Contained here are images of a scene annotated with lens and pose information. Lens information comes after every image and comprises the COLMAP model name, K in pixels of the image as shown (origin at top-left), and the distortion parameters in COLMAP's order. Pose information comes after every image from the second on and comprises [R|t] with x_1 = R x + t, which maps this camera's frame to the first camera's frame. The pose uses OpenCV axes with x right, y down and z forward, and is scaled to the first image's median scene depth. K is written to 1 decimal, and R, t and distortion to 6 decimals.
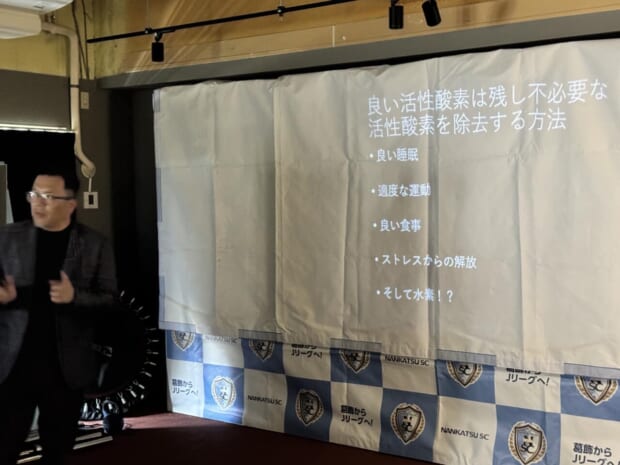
lens RADIAL K [[954.8, 0, 310.0], [0, 954.8, 232.5], [0, 0, 1]] dist [0.122870, 0.007904]
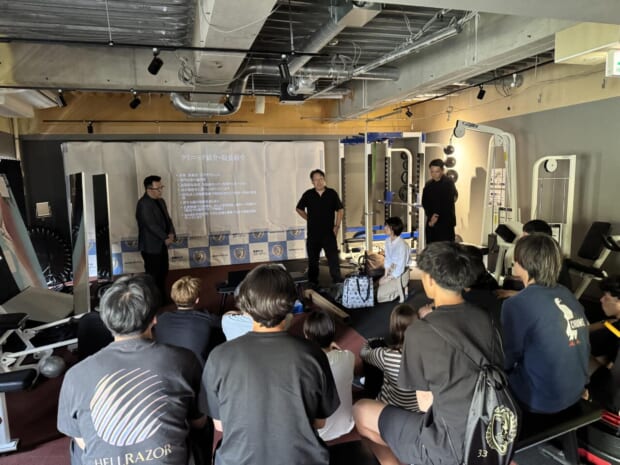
lens RADIAL K [[429.4, 0, 310.0], [0, 429.4, 232.5], [0, 0, 1]] dist [-0.004245, -0.003294]
pose [[0.569946, -0.105976, 0.814820, -0.824956], [0.055116, 0.994345, 0.090773, 0.008927], [-0.819832, -0.006827, 0.572564, -0.110821]]
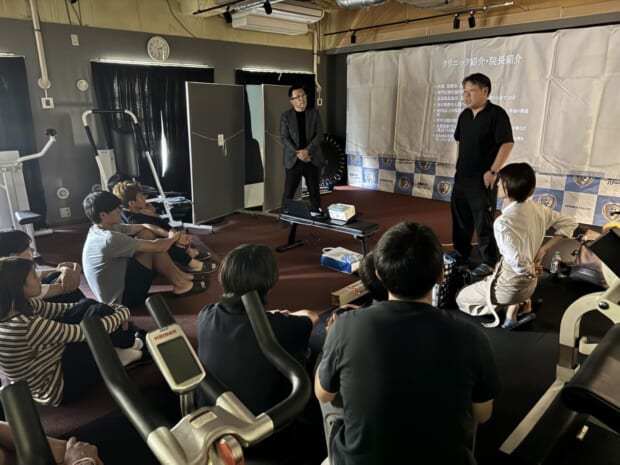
lens RADIAL K [[436.0, 0, 310.0], [0, 436.0, 232.5], [0, 0, 1]] dist [0.080607, -0.088687]
pose [[0.986814, 0.049304, -0.154164, -0.071481], [-0.009875, 0.969041, 0.246704, 0.019078], [0.161554, -0.241928, 0.956750, -0.258949]]
